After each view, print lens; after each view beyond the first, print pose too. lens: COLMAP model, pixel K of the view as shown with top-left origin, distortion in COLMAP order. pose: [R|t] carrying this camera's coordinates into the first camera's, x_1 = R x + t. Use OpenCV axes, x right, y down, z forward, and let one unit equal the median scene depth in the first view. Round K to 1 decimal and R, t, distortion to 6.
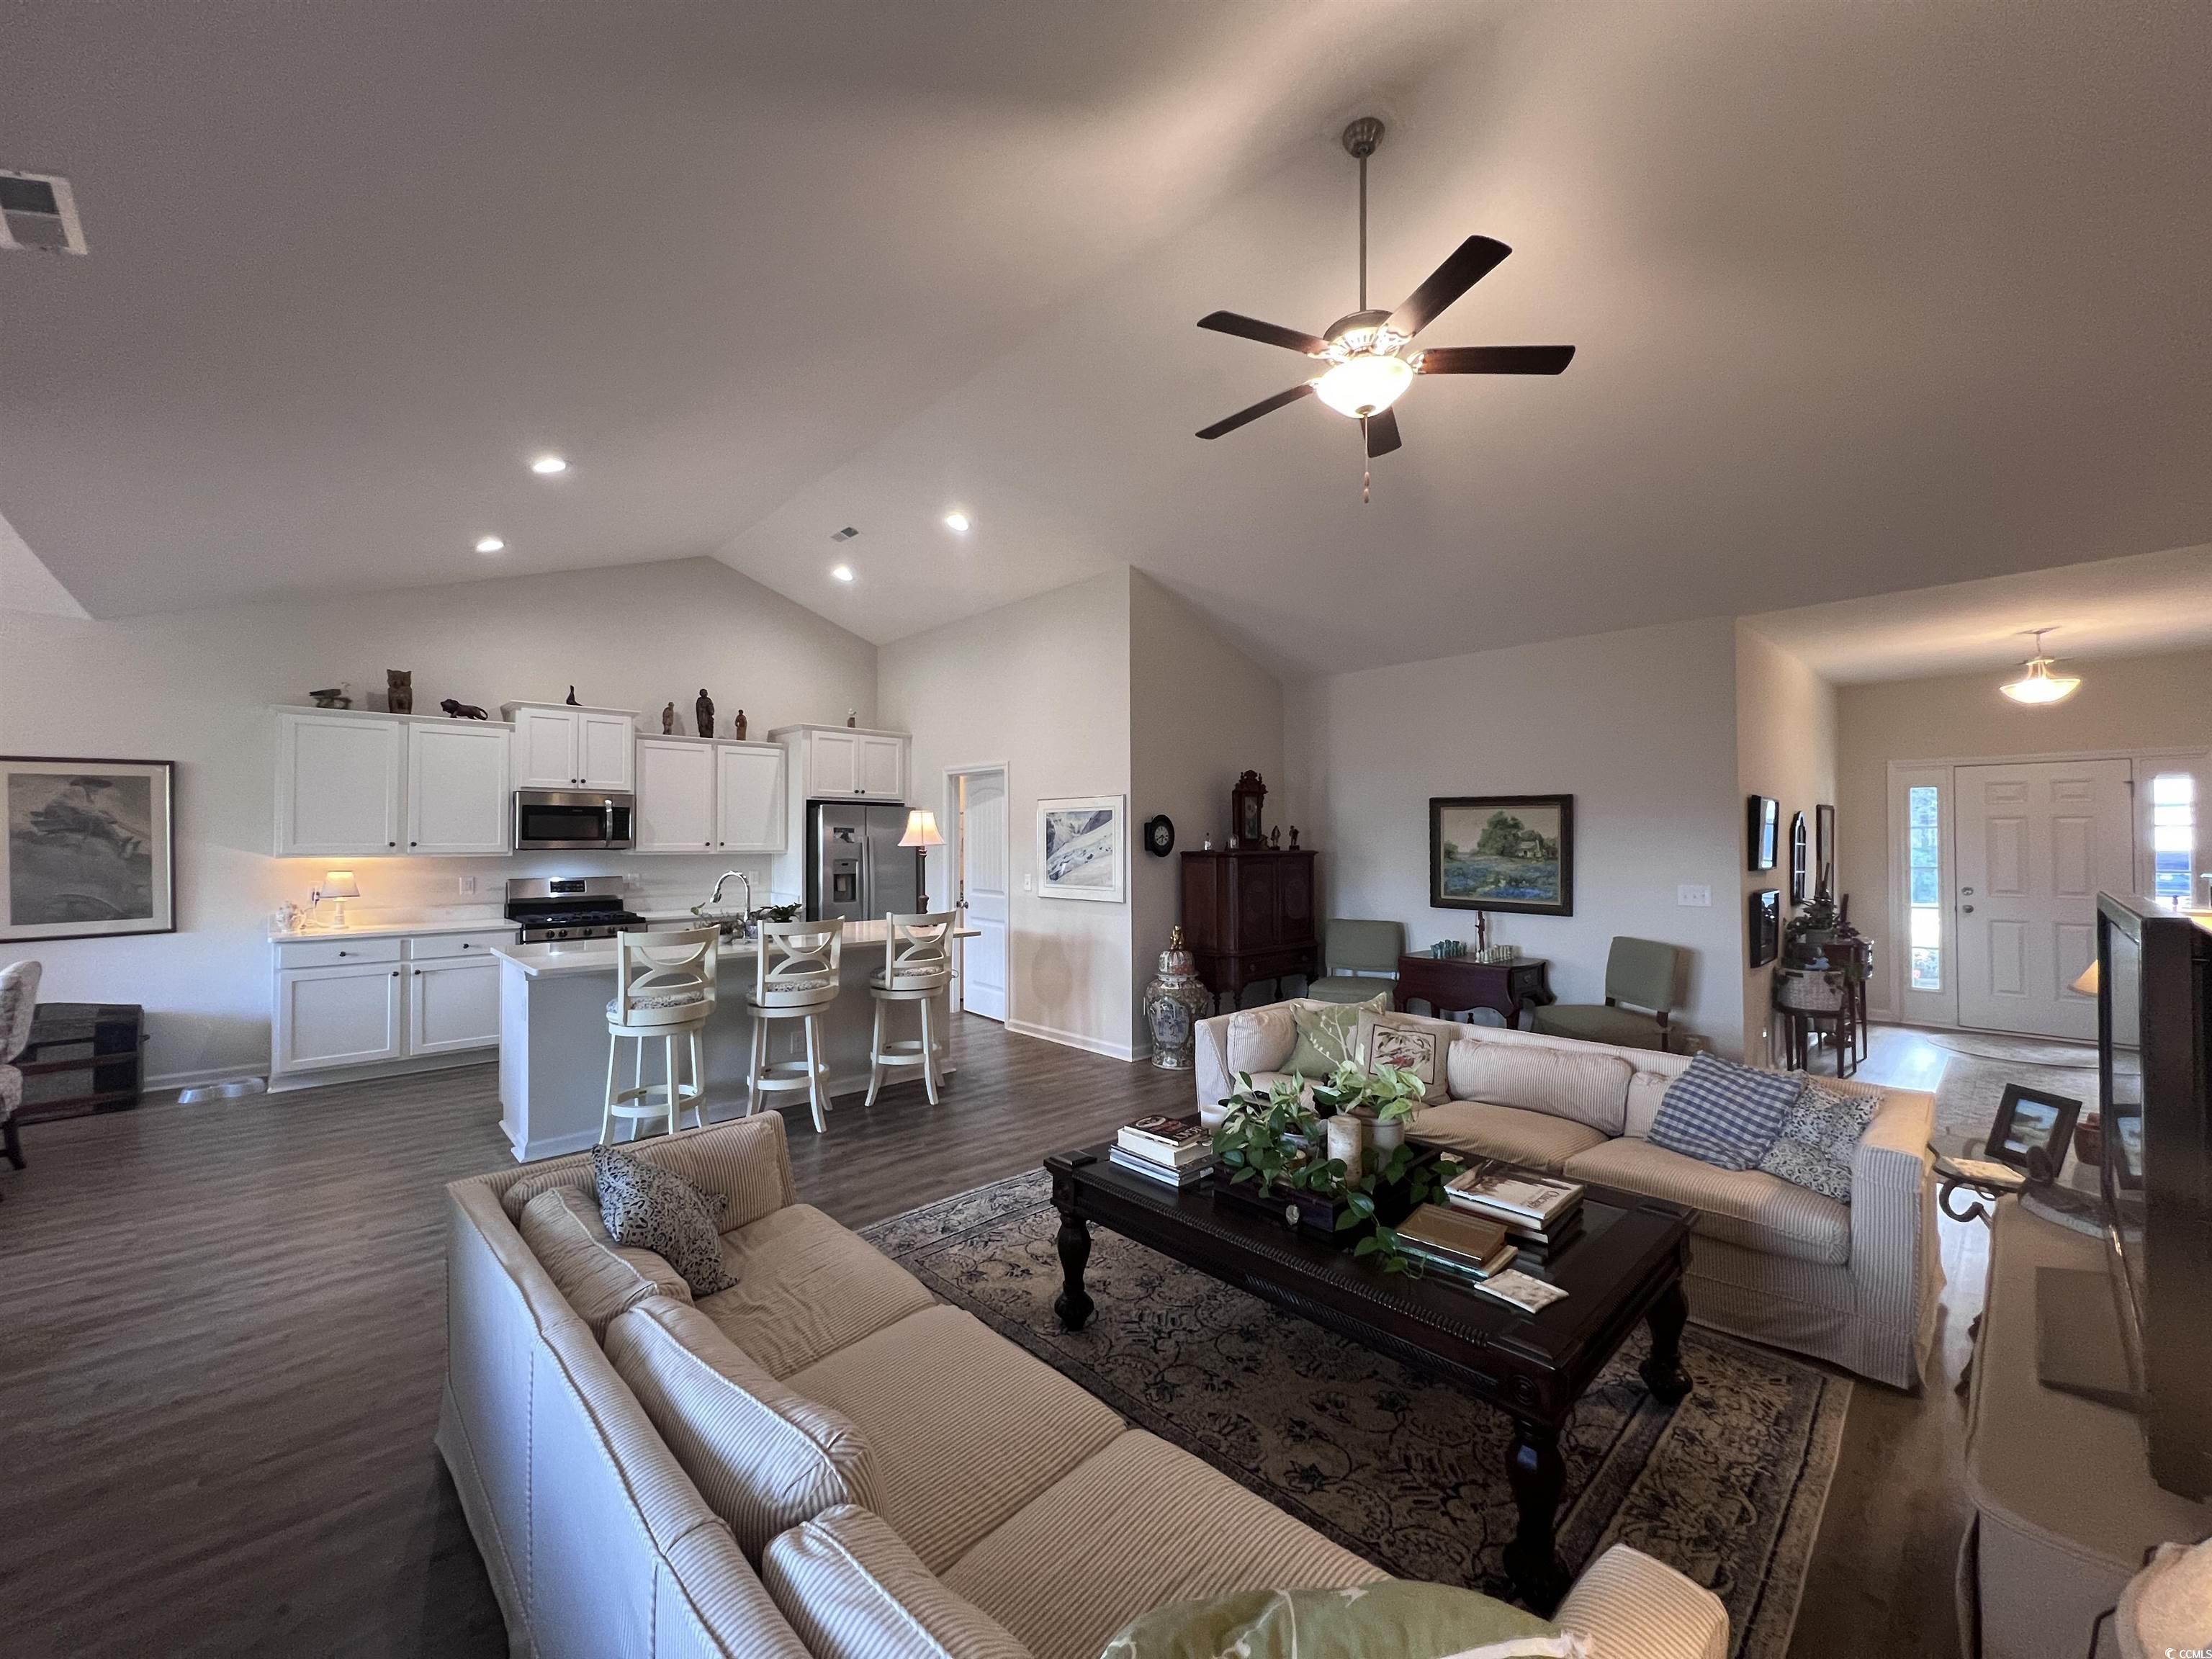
lens RADIAL K [[883.6, 0, 1106.4], [0, 883.6, 828.0], [0, 0, 1]] dist [-0.001048, 0.000572]
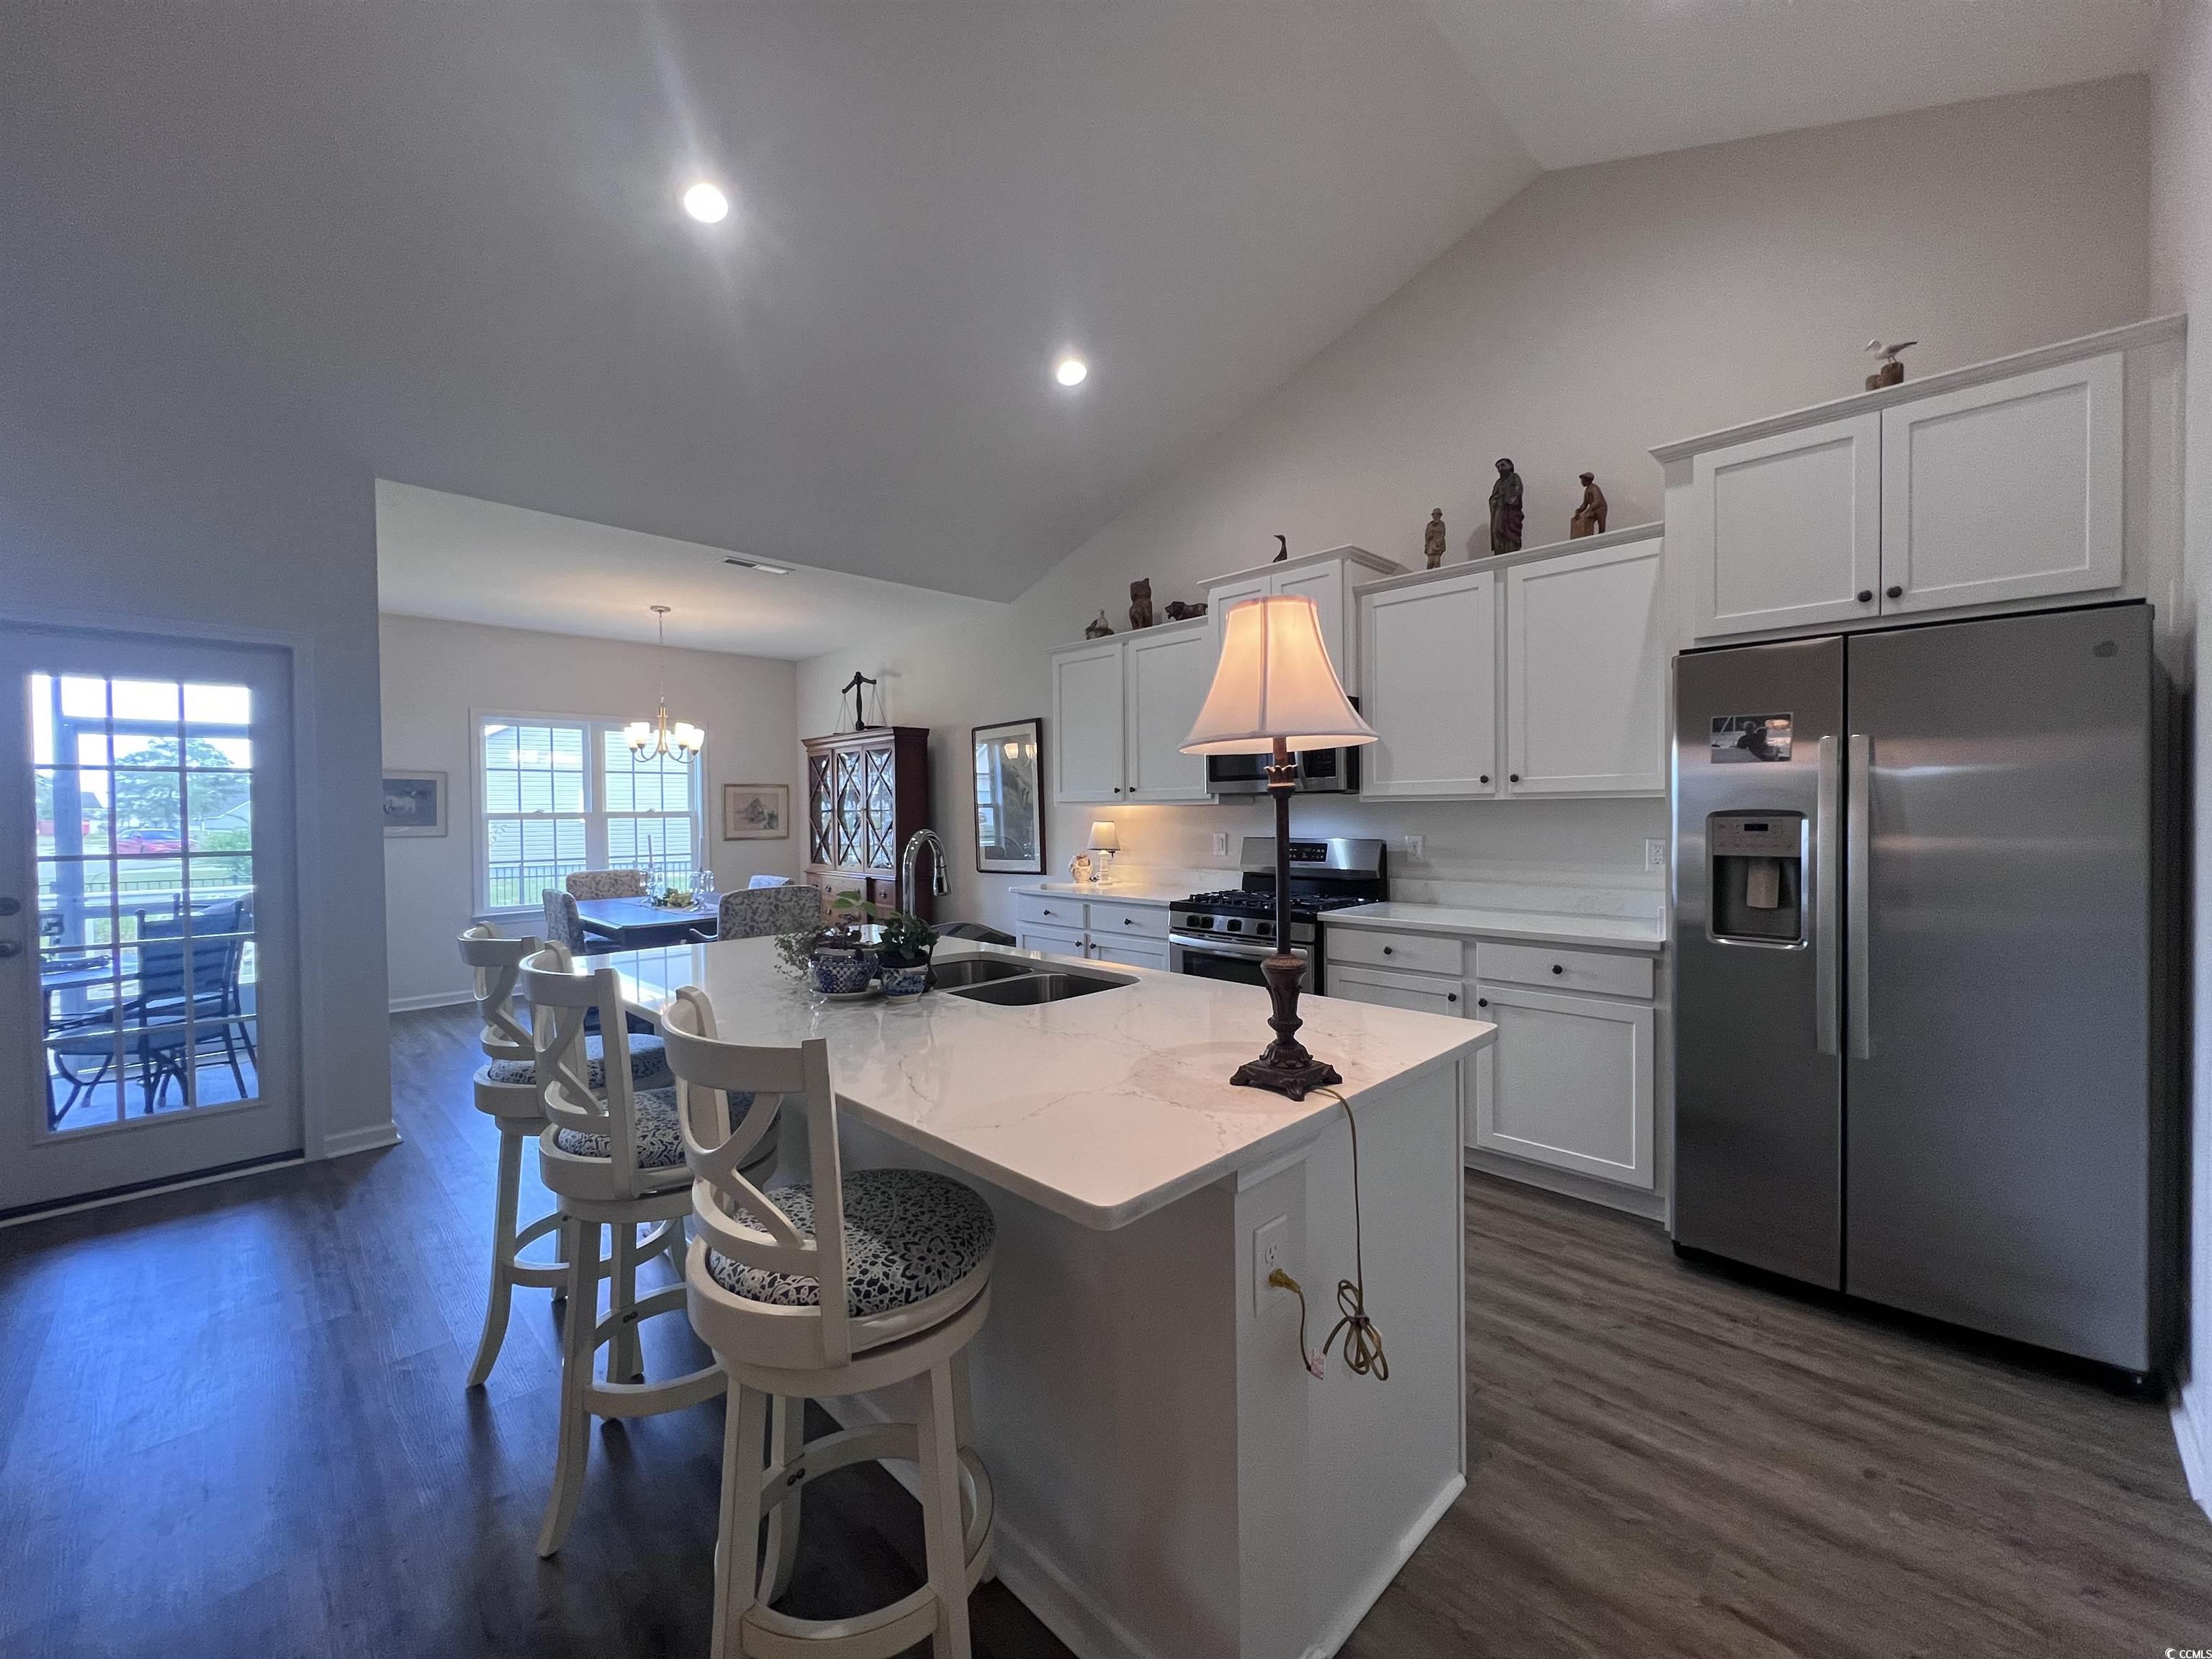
lens RADIAL K [[883.6, 0, 1103.0], [0, 883.6, 829.6], [0, 0, 1]] dist [-0.001048, 0.000572]
pose [[0.031882, 0.021341, -0.999264, 0.029434], [0.025496, 0.999429, 0.022158, 0.035487], [0.999166, -0.026183, 0.031320, 0.920280]]
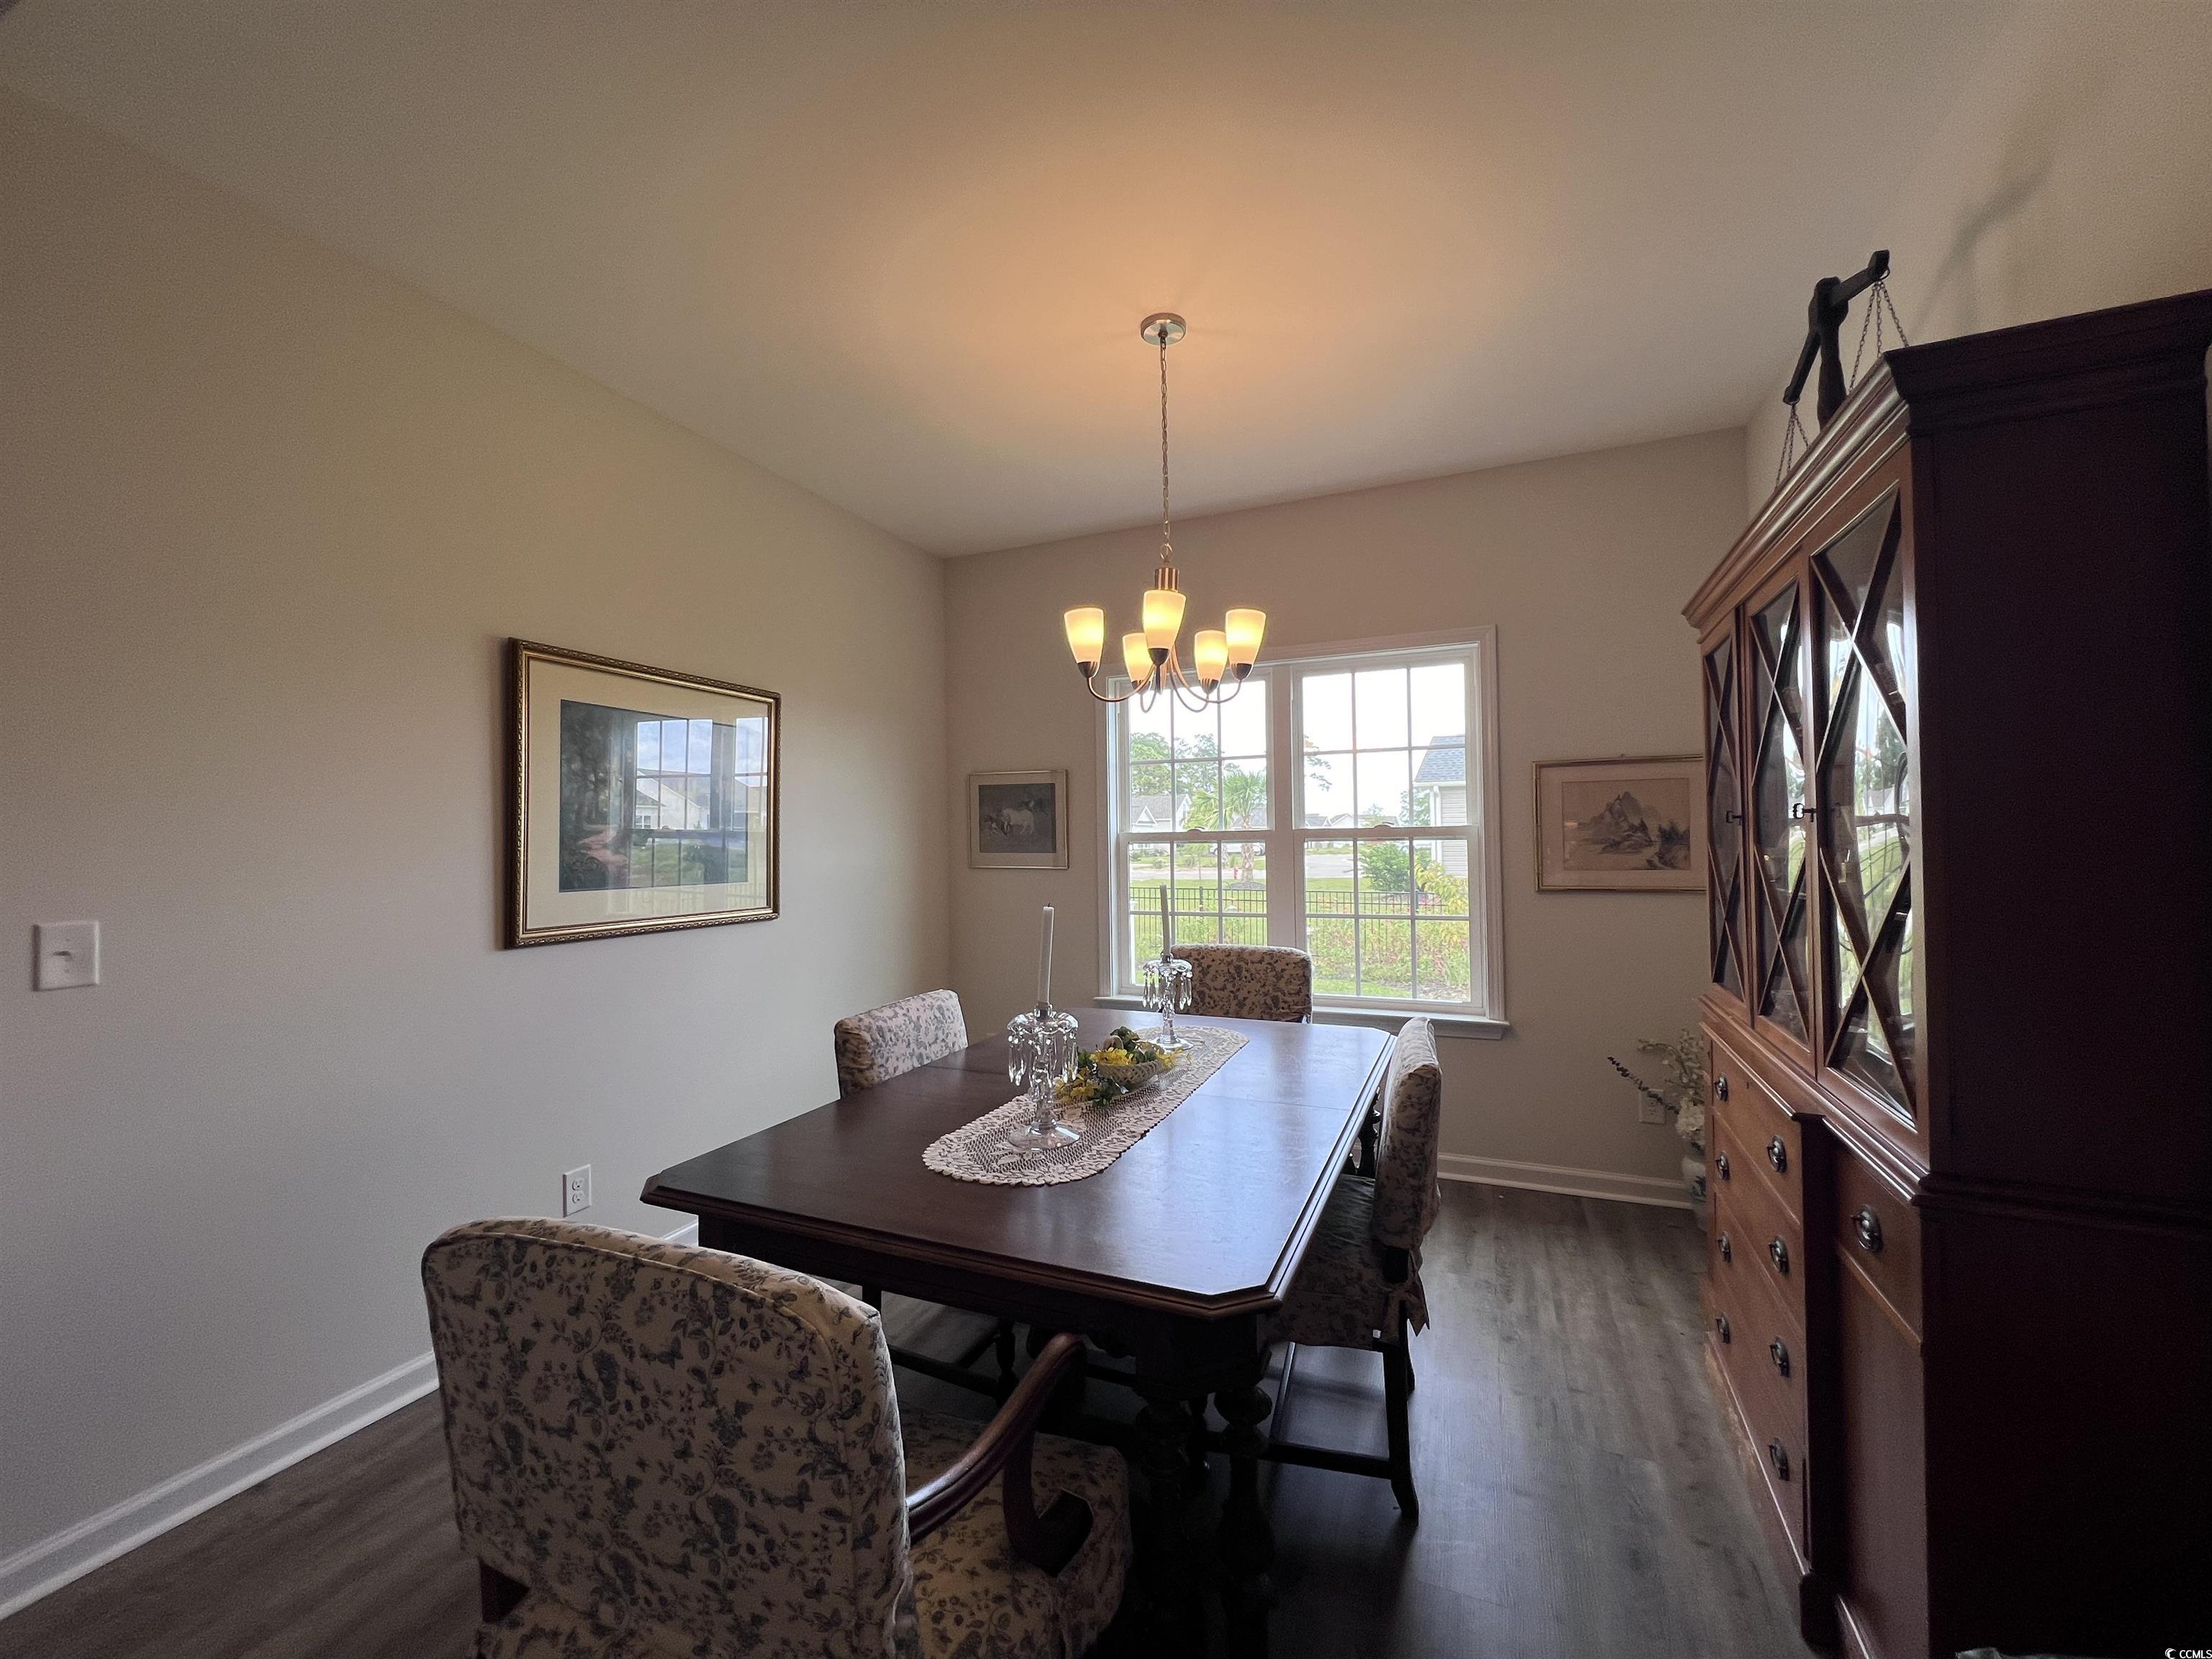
lens RADIAL K [[883.6, 0, 1098.8], [0, 883.6, 827.8], [0, 0, 1]] dist [-0.001048, 0.000572]
pose [[-0.917134, 0.008522, -0.398489, -0.801727], [0.021553, 0.999369, -0.028234, 0.034983], [0.397997, -0.034483, -0.916738, 0.810095]]
